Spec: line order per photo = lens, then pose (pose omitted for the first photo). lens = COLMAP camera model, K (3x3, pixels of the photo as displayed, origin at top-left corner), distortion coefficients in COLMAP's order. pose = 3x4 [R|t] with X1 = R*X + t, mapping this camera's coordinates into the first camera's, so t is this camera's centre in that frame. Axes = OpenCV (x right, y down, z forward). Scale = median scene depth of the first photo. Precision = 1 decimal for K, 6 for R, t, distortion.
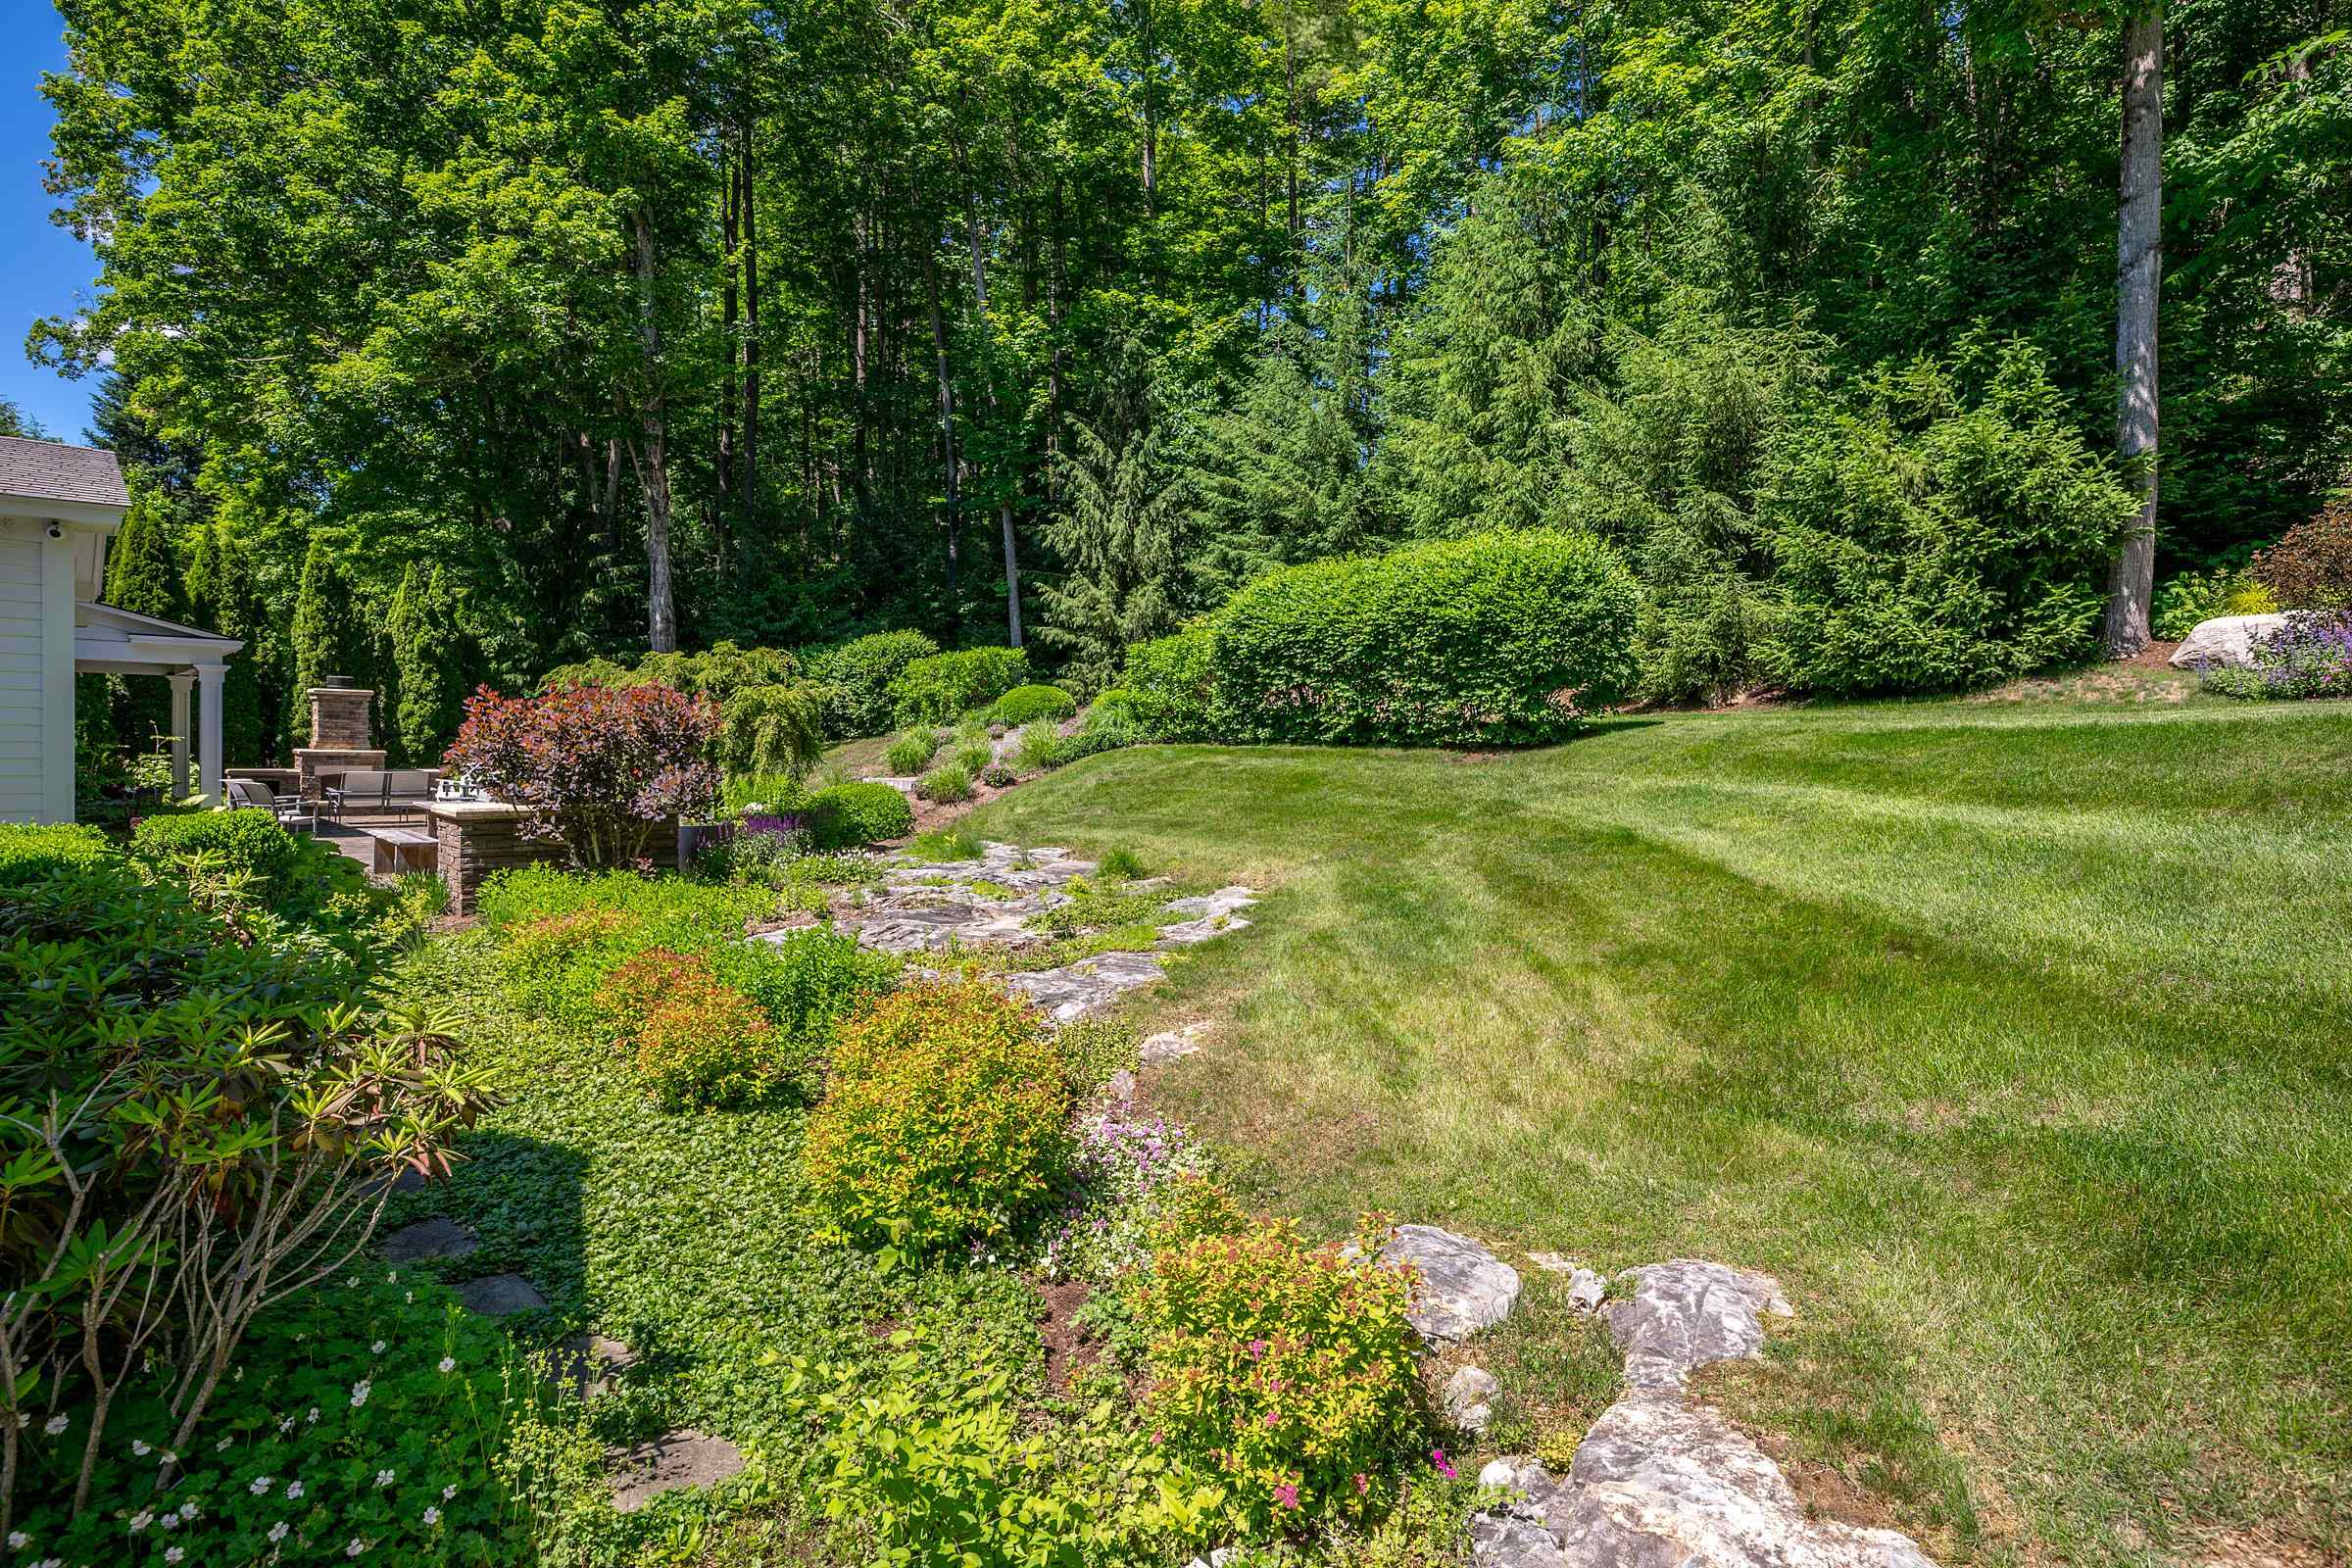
lens RADIAL K [[1222.3, 0, 1176.8], [0, 1222.3, 775.5], [0, 0, 1]] dist [-0.016364, 0.007000]
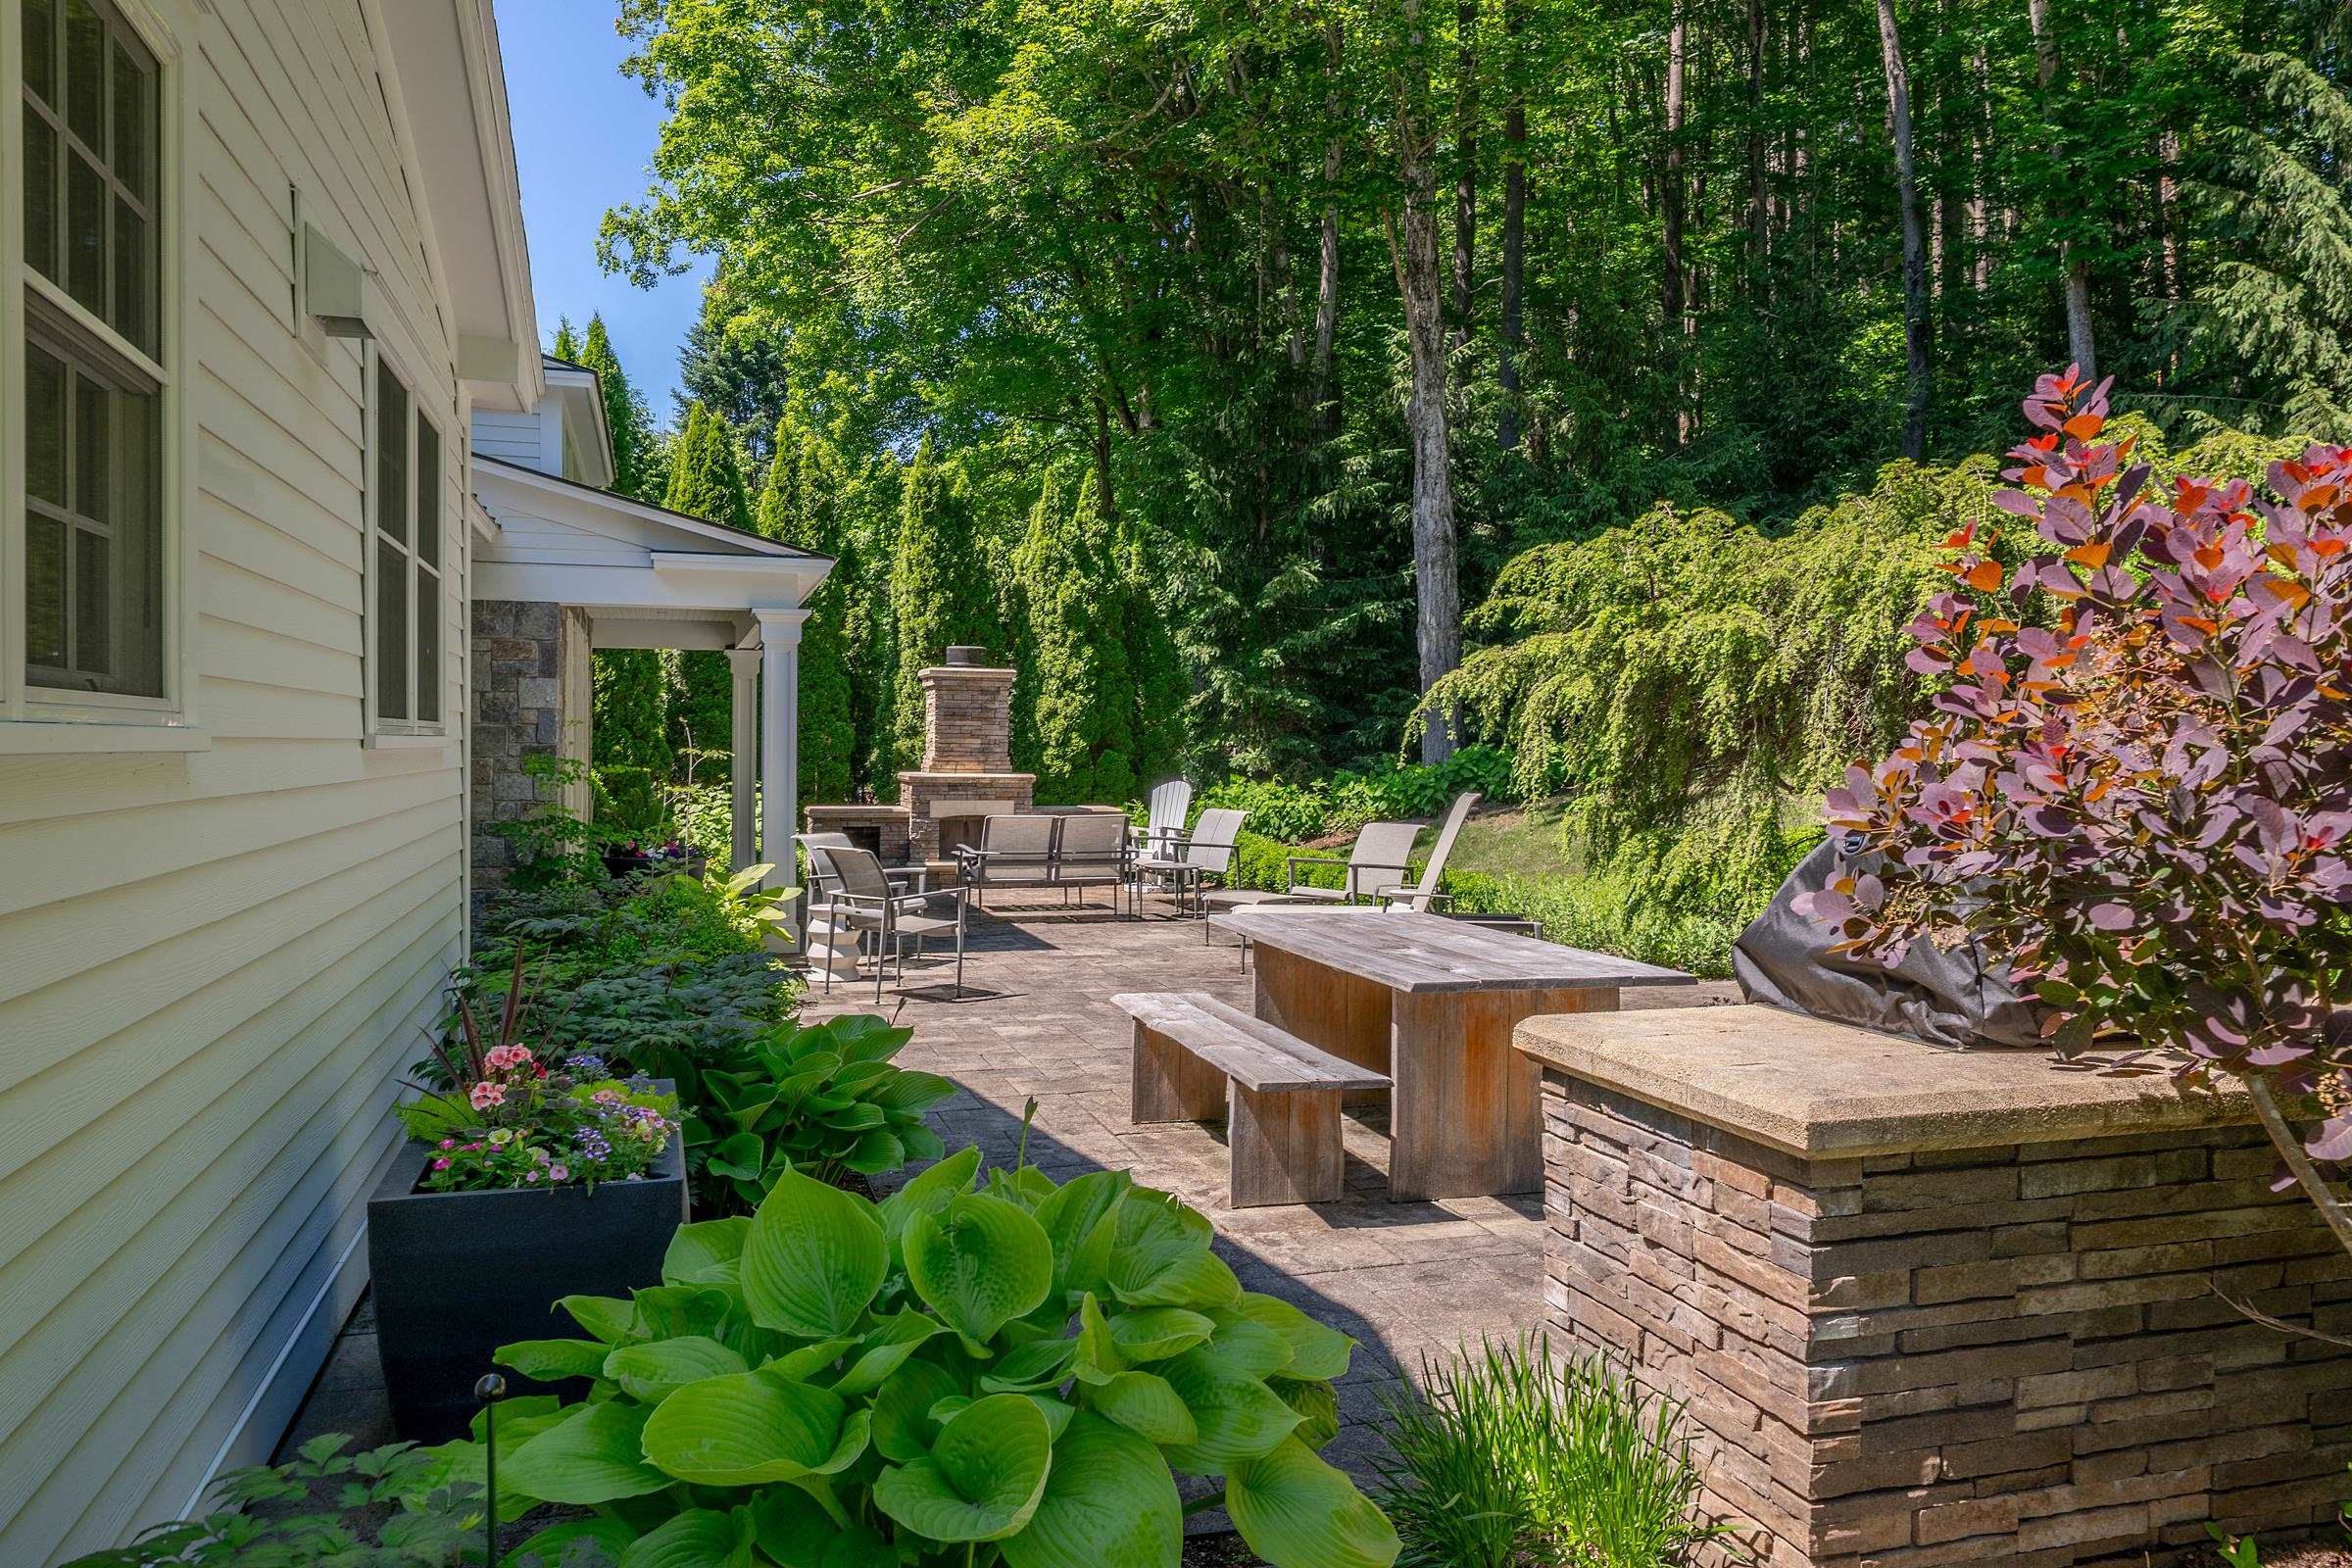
lens RADIAL K [[1661.9, 0, 1170.4], [0, 1661.9, 770.7], [0, 0, 1]] dist [0.010523, 0.000061]
pose [[0.899801, -0.007429, -0.436238, -0.211746], [-0.000839, 0.999824, -0.018758, -0.006322], [0.436301, 0.017244, 0.899636, 0.273164]]
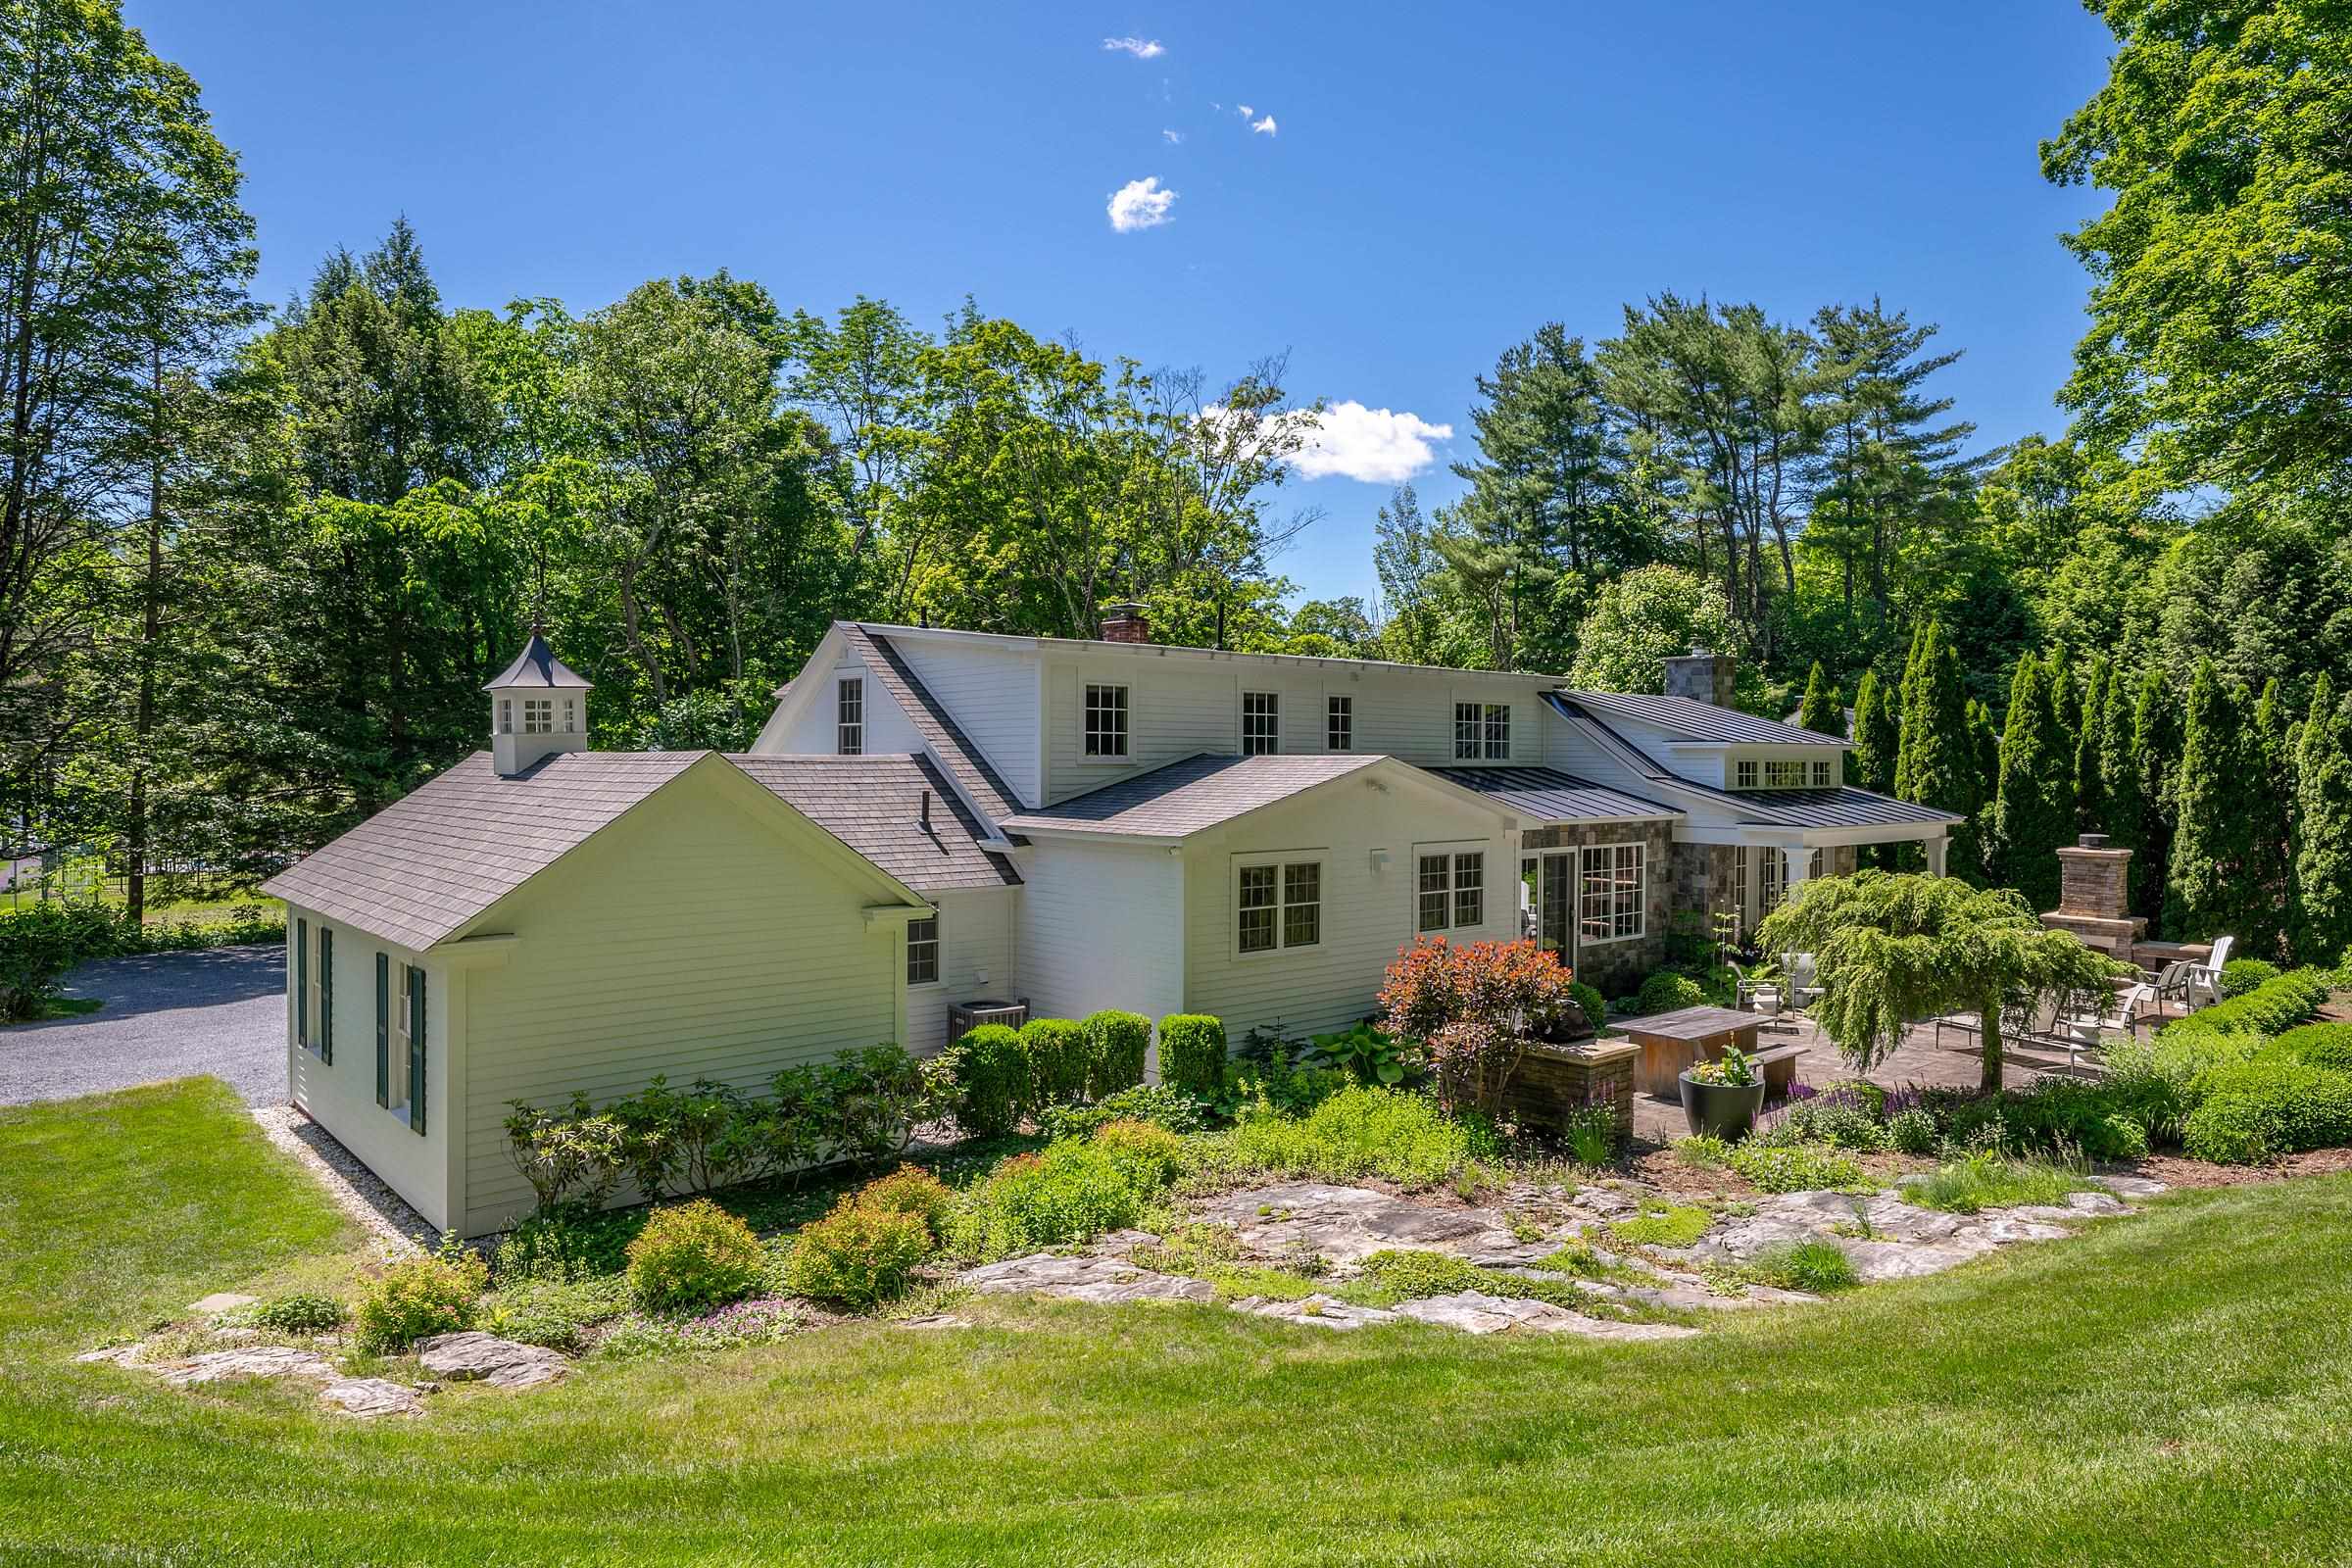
lens RADIAL K [[1419.3, 0, 1173.1], [0, 1419.3, 775.8], [0, 0, 1]] dist [0.004549, 0.001224]
pose [[-0.021792, -0.012172, -0.999688, 0.310850], [-0.031656, 0.999433, -0.011479, -0.075234], [0.999261, 0.031396, -0.022165, 0.280911]]
